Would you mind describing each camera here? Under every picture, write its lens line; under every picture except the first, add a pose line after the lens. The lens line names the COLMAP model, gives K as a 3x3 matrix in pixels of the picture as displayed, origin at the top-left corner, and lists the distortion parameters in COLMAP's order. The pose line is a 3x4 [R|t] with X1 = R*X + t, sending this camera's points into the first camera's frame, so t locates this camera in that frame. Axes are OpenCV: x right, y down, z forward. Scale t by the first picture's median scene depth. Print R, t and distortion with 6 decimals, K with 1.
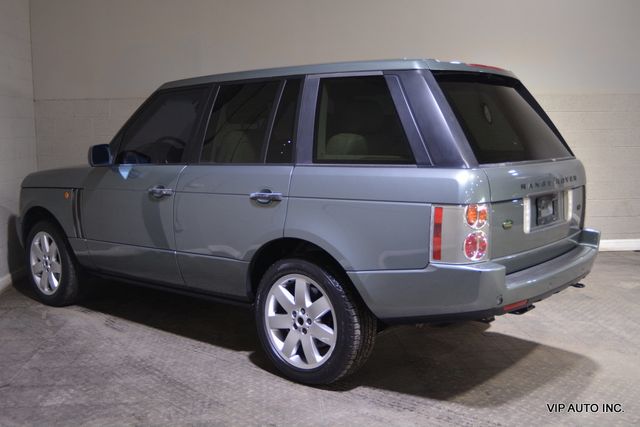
lens RADIAL K [[710.3, 0, 321.2], [0, 710.3, 210.9], [0, 0, 1]] dist [-0.064497, 0.000000]
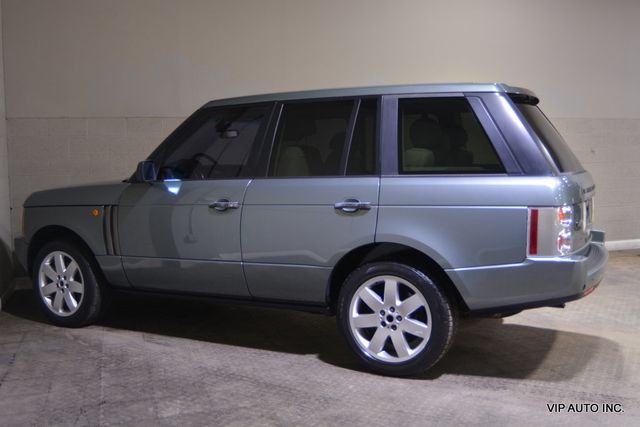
lens RADIAL K [[675.1, 0, 370.5], [0, 675.1, 205.8], [0, 0, 1]] dist [-0.061745, 0.000000]
pose [[0.967060, -0.020167, 0.253750, -0.301572], [0.029428, 0.999030, -0.032750, 0.013745], [-0.252843, 0.039139, 0.966715, -0.003791]]
